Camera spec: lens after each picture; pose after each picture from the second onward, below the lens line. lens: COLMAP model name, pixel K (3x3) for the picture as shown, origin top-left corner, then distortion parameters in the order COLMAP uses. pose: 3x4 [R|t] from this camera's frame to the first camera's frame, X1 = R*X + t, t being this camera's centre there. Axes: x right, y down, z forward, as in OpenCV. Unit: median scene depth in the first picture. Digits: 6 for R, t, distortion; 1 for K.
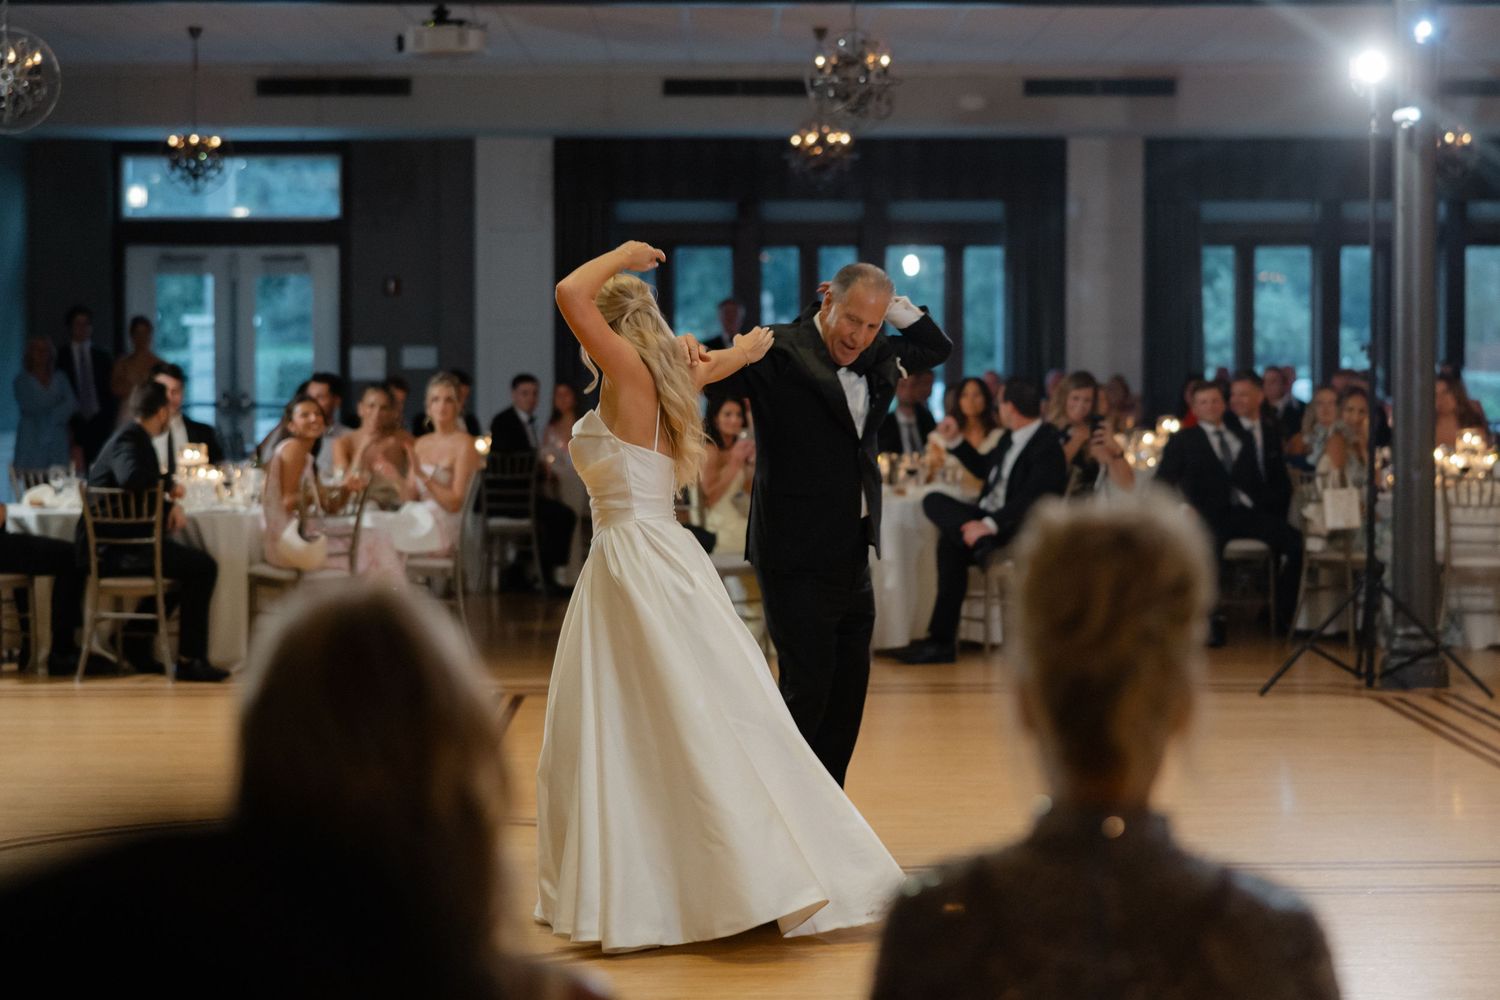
lens RADIAL K [[3081.2, 0, 820.0], [0, 3081.2, 455.9], [0, 0, 1]] dist [0.039496, -0.065973]
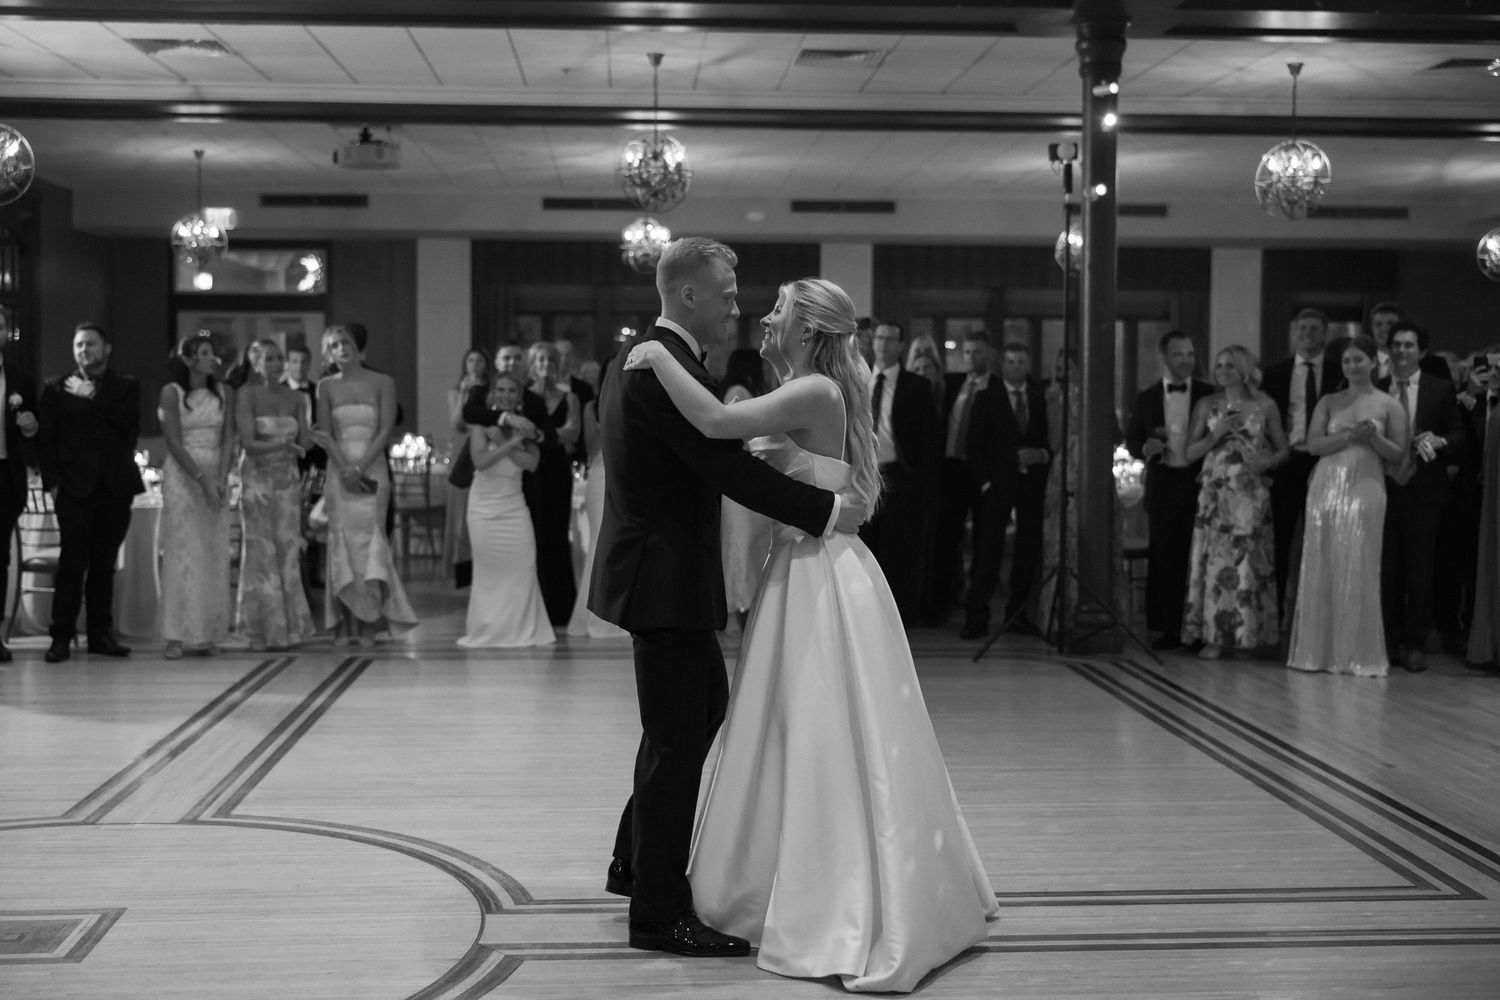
lens RADIAL K [[1839.5, 0, 714.3], [0, 1839.5, 503.2], [0, 0, 1]] dist [0.008013, 0.029604]
pose [[0.999714, 0.005476, 0.023262, 0.017883], [-0.006099, 0.999623, 0.026784, -0.003677], [-0.023107, -0.026918, 0.999371, 0.222095]]
